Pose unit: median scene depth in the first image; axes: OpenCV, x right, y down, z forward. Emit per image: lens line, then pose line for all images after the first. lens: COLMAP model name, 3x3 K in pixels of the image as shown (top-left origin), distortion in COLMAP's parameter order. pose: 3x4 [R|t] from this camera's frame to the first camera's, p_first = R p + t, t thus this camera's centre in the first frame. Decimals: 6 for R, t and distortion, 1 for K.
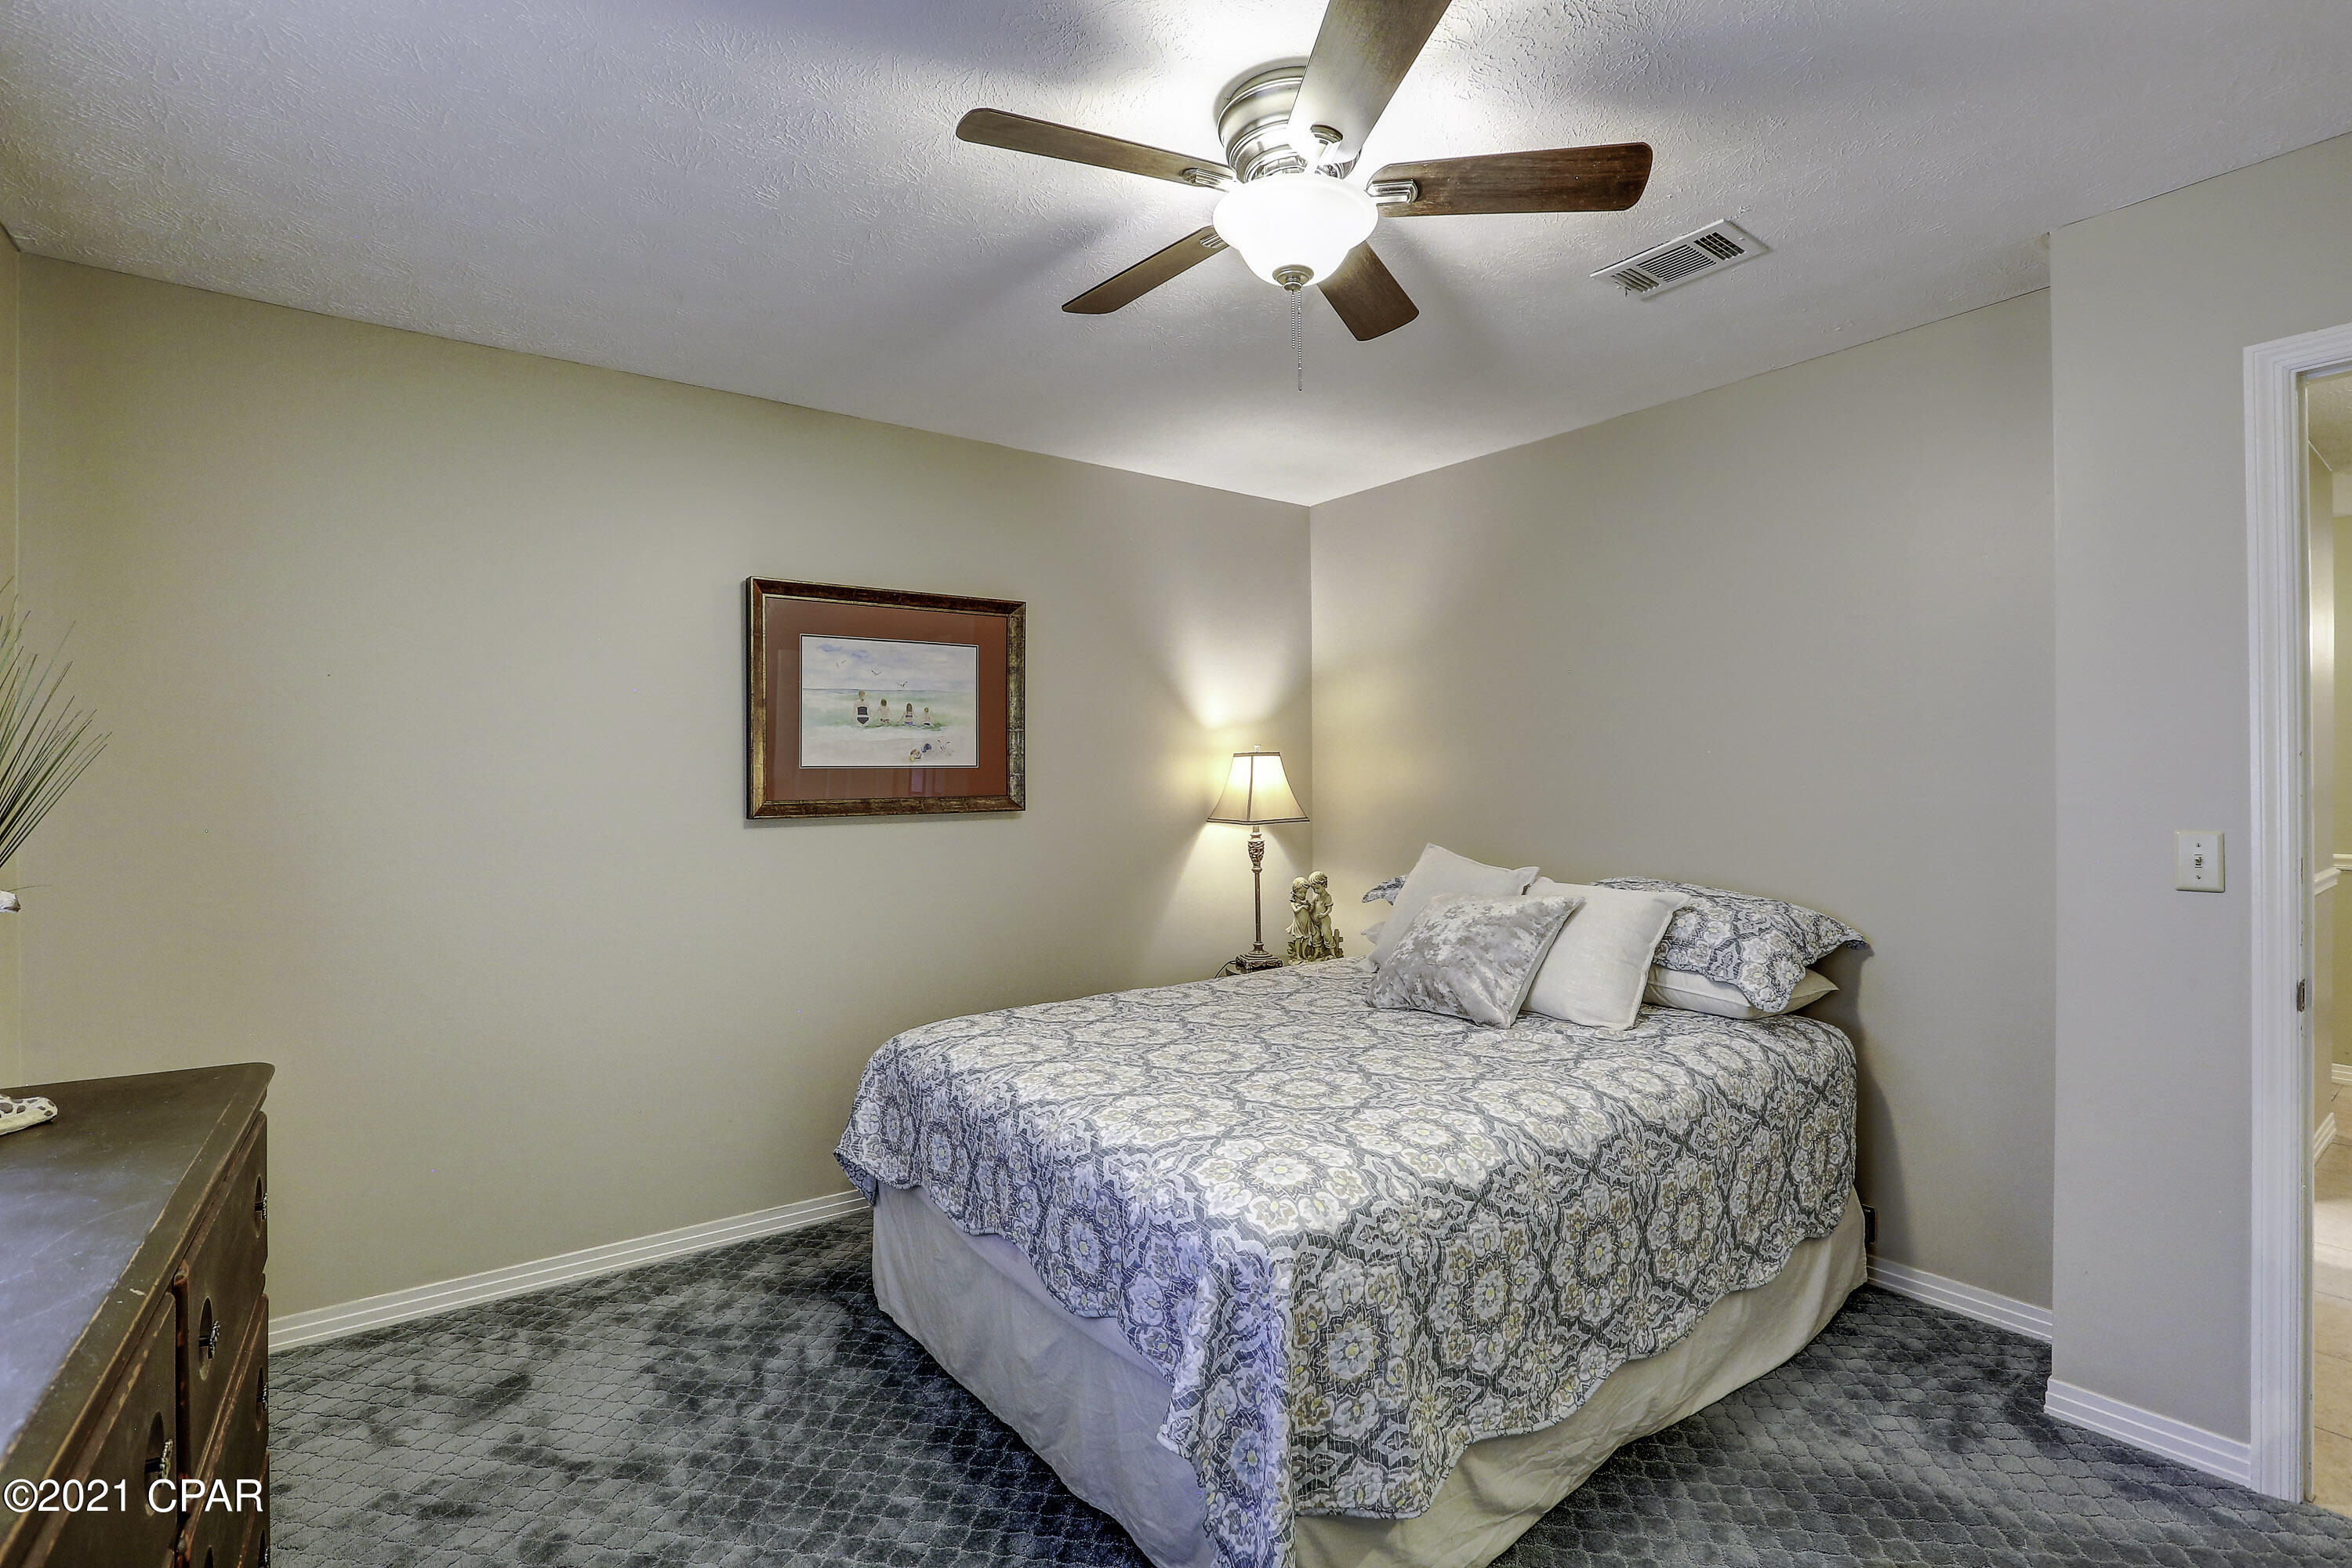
lens RADIAL K [[1075.4, 0, 1173.4], [0, 1075.4, 780.9], [0, 0, 1]] dist [-0.051337, 0.020328]
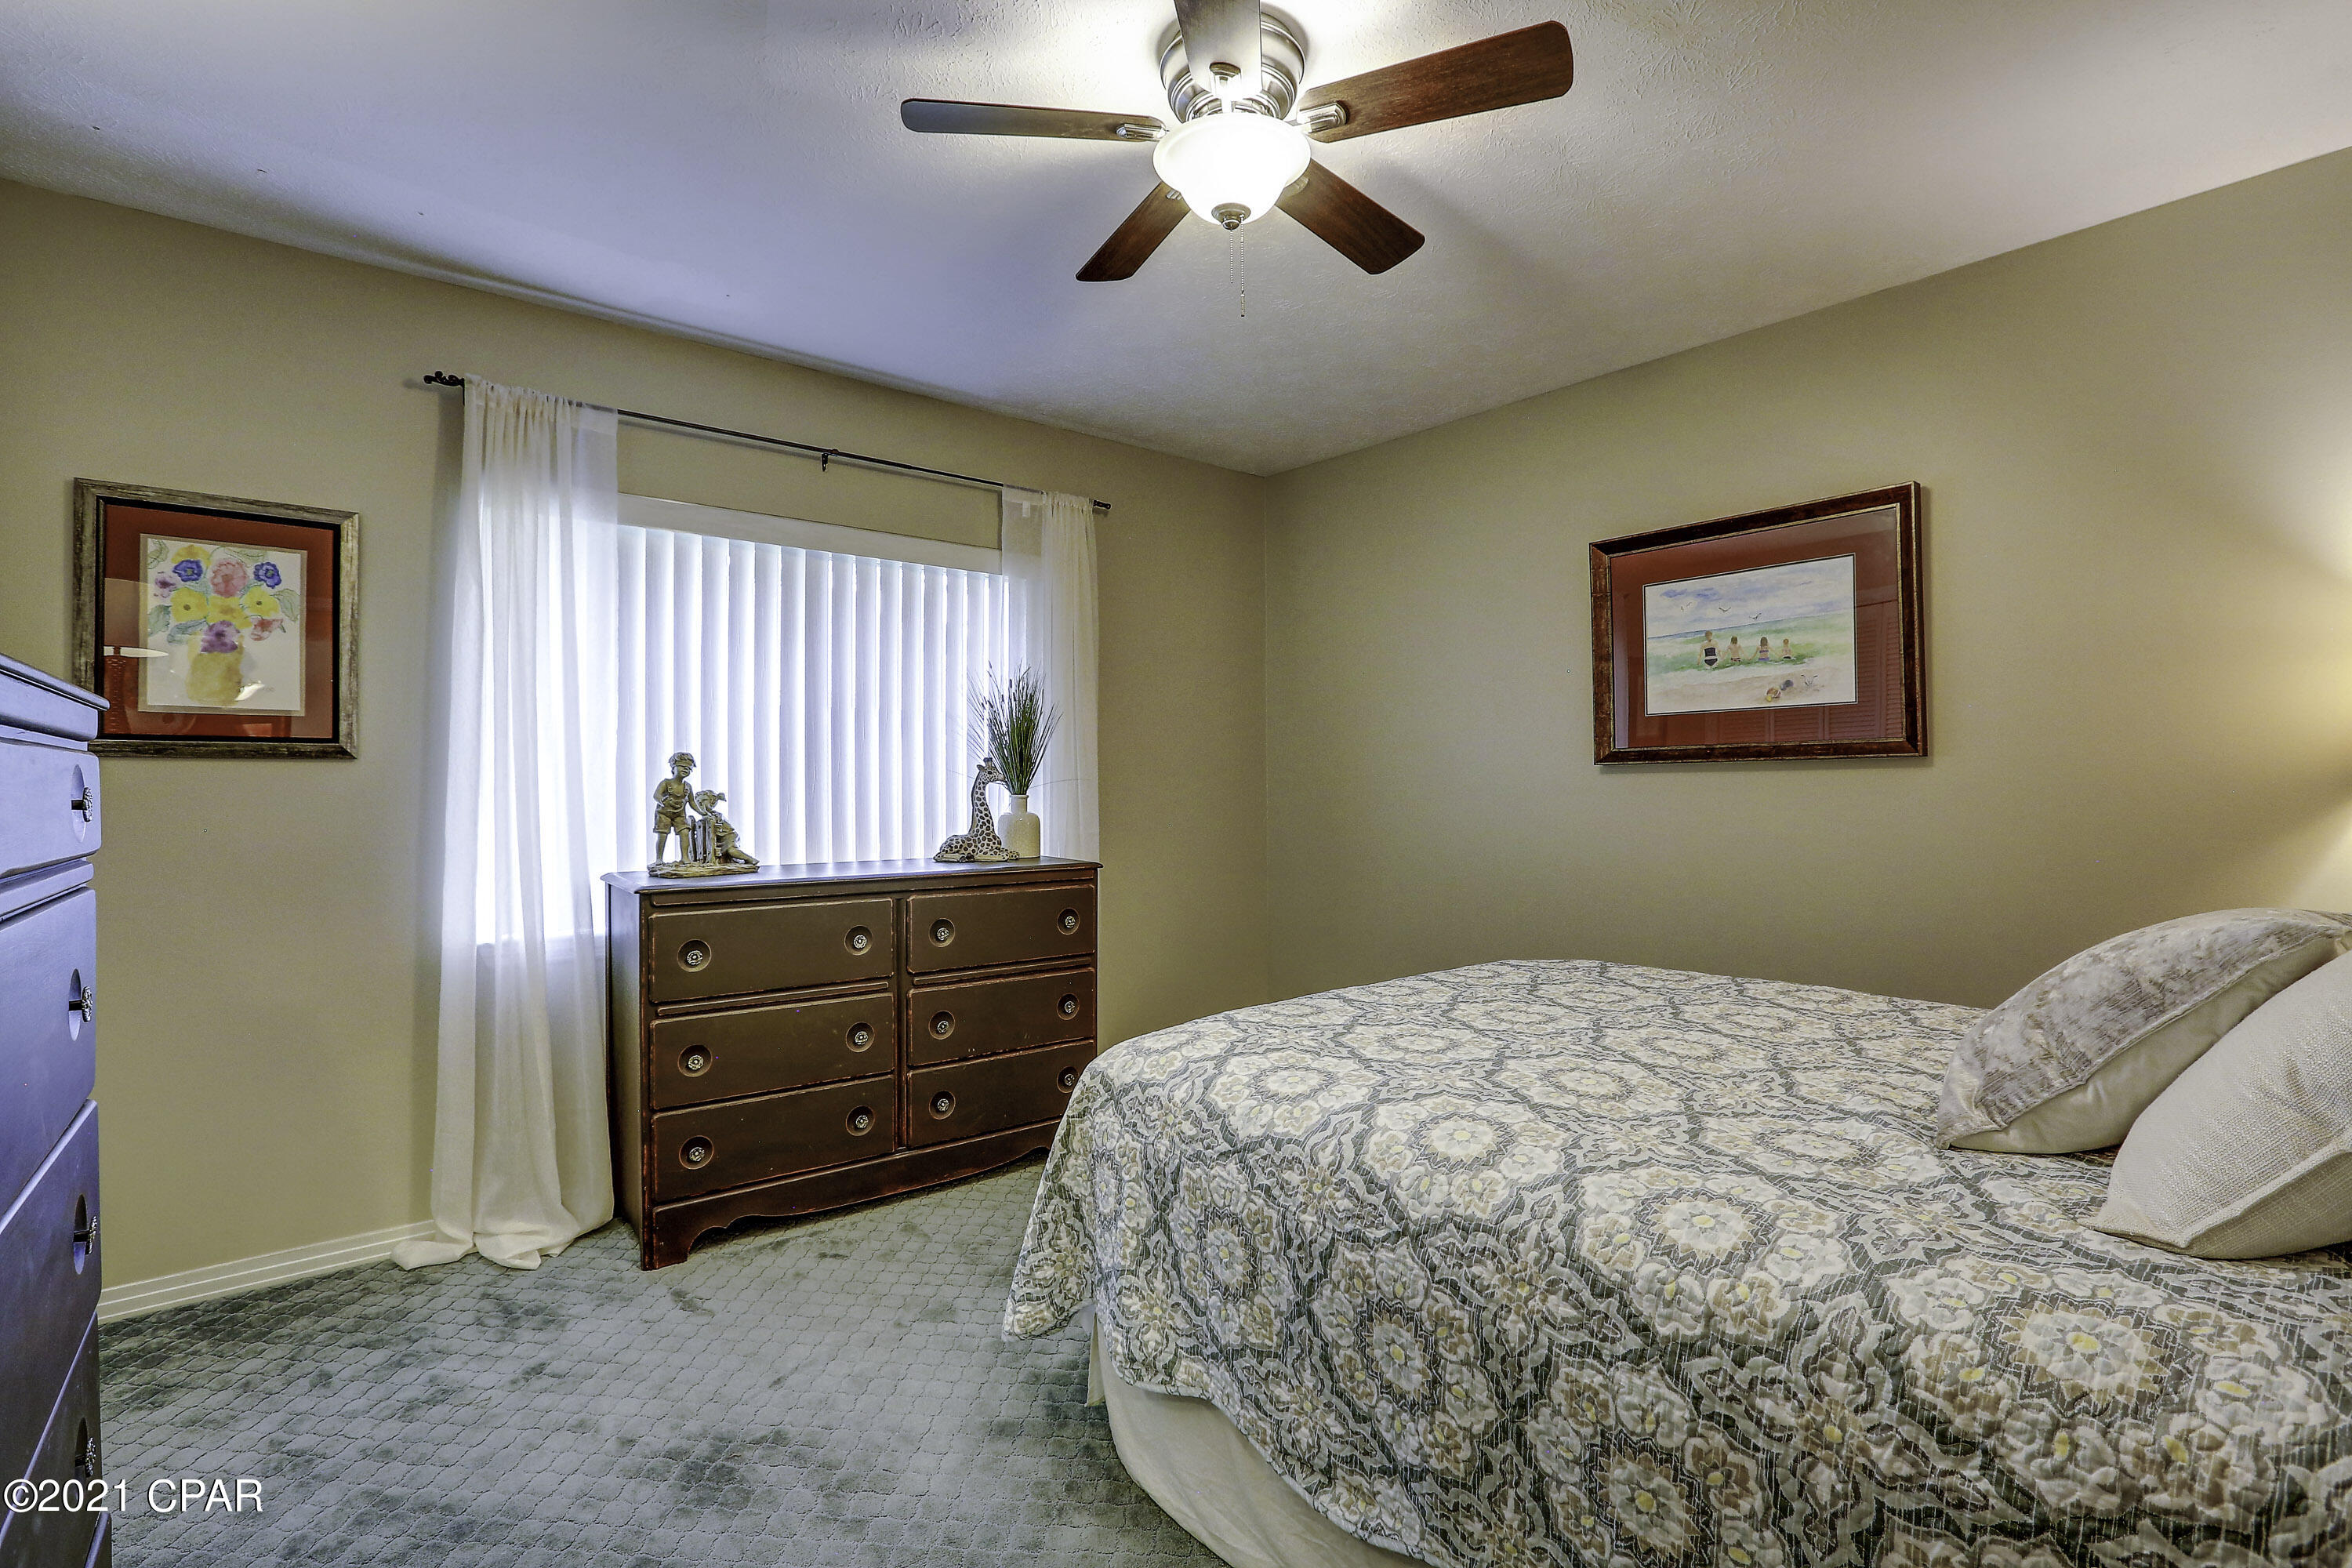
lens RADIAL K [[1075.4, 0, 1173.4], [0, 1075.4, 780.9], [0, 0, 1]] dist [-0.051337, 0.020328]
pose [[0.051246, 0.002230, -0.998684, 0.653237], [0.004439, 0.999987, 0.002461, 0.046133], [0.998676, -0.004559, 0.051235, 0.501601]]
